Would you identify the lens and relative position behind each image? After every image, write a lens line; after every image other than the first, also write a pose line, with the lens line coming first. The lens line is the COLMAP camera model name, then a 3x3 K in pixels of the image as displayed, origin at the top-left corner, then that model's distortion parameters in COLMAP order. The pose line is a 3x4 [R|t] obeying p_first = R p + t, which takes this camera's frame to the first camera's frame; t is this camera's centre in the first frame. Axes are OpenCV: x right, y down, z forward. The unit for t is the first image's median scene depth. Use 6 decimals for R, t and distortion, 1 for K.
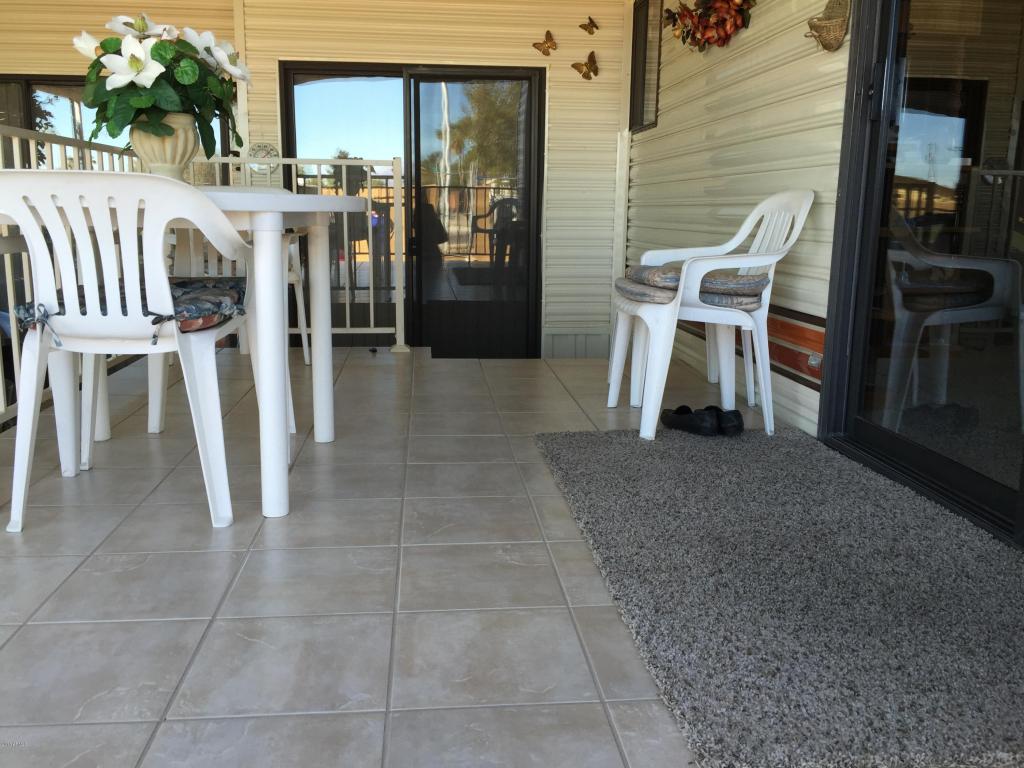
lens RADIAL K [[882.0, 0, 505.8], [0, 882.0, 375.9], [0, 0, 1]] dist [0.088631, -0.141200]
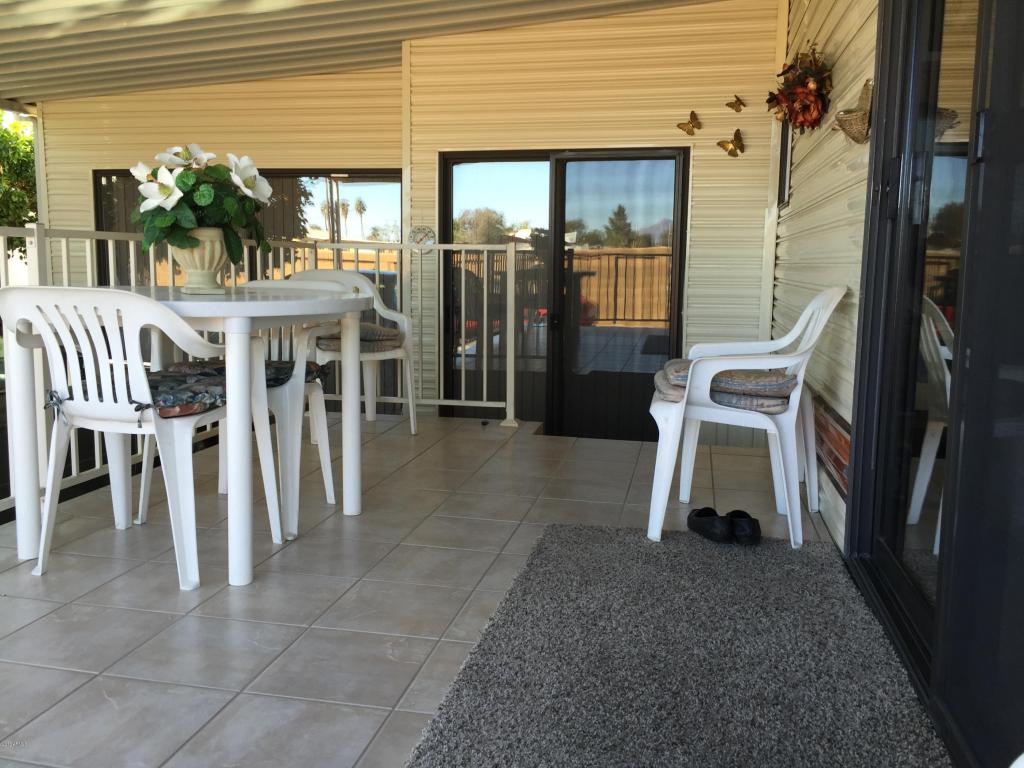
lens RADIAL K [[882.0, 0, 505.8], [0, 882.0, 375.9], [0, 0, 1]] dist [0.088631, -0.141200]
pose [[0.953562, 0.038821, -0.298684, 0.336612], [-0.057212, 0.996950, -0.053075, -0.055445], [0.295713, 0.067699, 0.952875, 0.012874]]
